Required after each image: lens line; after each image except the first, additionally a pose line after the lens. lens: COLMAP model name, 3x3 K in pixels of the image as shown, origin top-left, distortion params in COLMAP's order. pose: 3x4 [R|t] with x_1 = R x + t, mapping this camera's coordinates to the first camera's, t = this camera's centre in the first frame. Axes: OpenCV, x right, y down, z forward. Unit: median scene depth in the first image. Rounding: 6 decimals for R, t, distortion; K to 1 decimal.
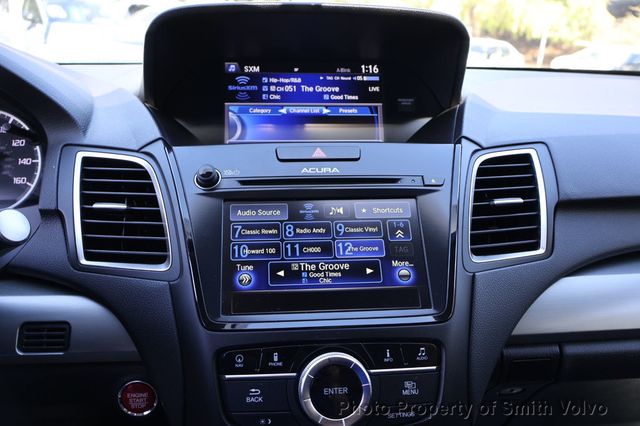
lens RADIAL K [[546.8, 0, 321.9], [0, 546.8, 213.6], [0, 0, 1]] dist [-0.007989, 0.006416]
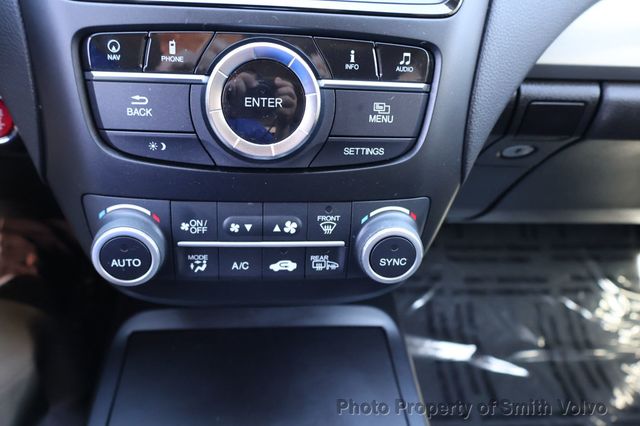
lens RADIAL K [[546.8, 0, 319.2], [0, 546.8, 212.2], [0, 0, 1]] dist [-0.007989, 0.006416]
pose [[0.997841, 0.058292, 0.030249, 0.074226], [-0.065080, 0.939430, 0.336506, 0.215537], [-0.008801, -0.337748, 0.941195, 0.343190]]
